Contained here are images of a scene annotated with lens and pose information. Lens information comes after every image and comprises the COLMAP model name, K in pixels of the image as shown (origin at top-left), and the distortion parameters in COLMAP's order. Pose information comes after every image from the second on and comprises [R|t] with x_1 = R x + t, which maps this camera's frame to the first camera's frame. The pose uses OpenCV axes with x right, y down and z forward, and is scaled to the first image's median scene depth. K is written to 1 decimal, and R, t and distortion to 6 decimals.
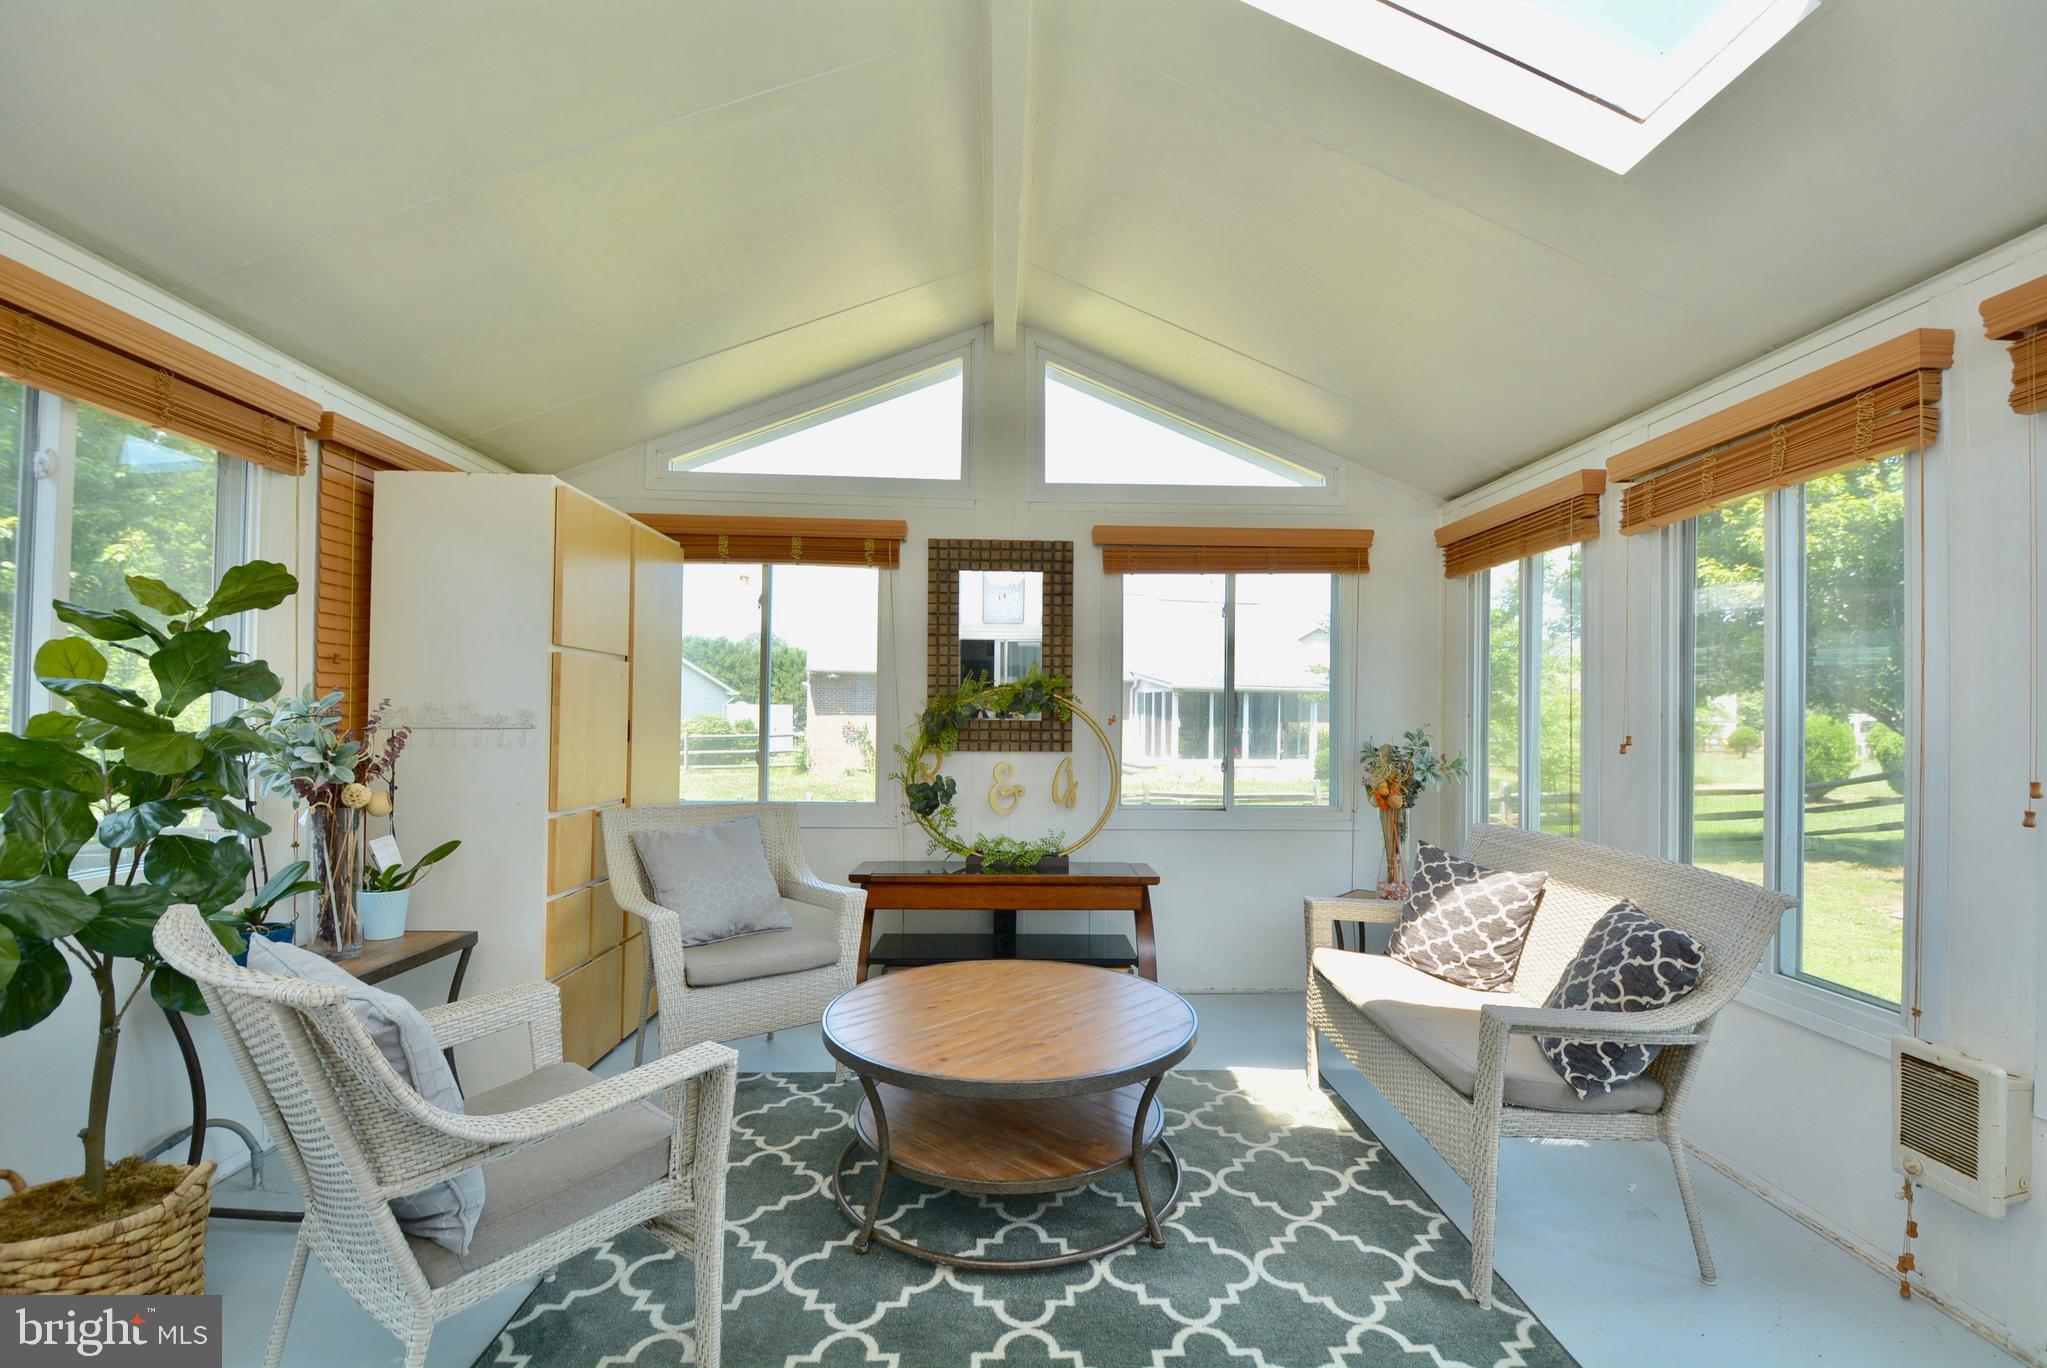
lens RADIAL K [[894.8, 0, 1045.6], [0, 894.8, 711.7], [0, 0, 1]] dist [0.016297, -0.022077]
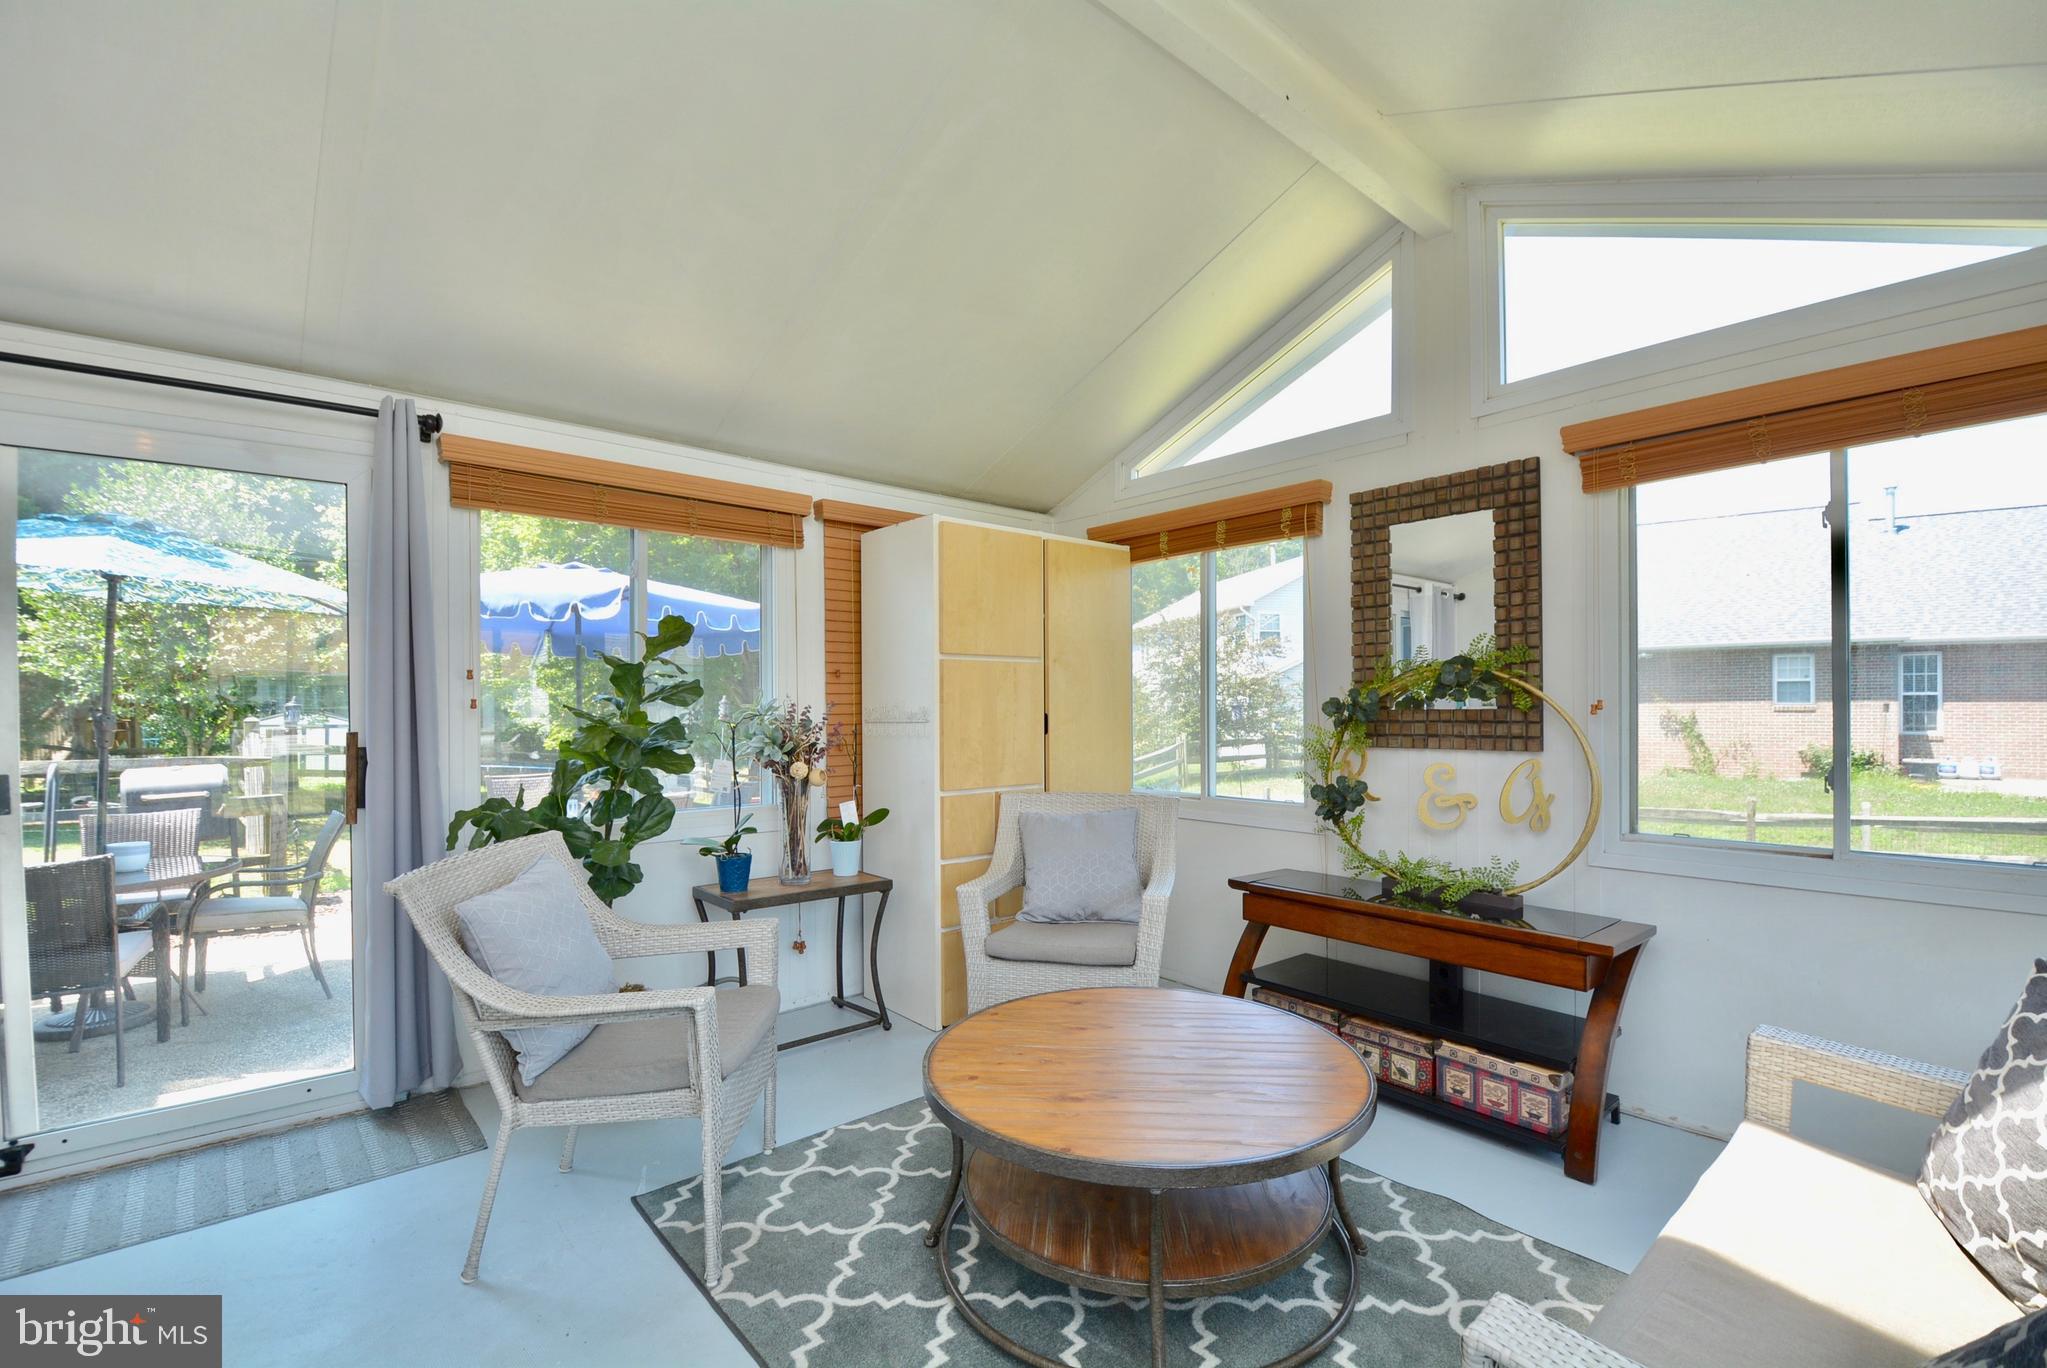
lens RADIAL K [[894.8, 0, 1045.6], [0, 894.8, 711.7], [0, 0, 1]] dist [0.016297, -0.022077]
pose [[0.630263, -0.011211, -0.776301, 0.342226], [0.019294, 0.999813, 0.001225, 0.004102], [0.776142, -0.015750, 0.630361, 0.247002]]
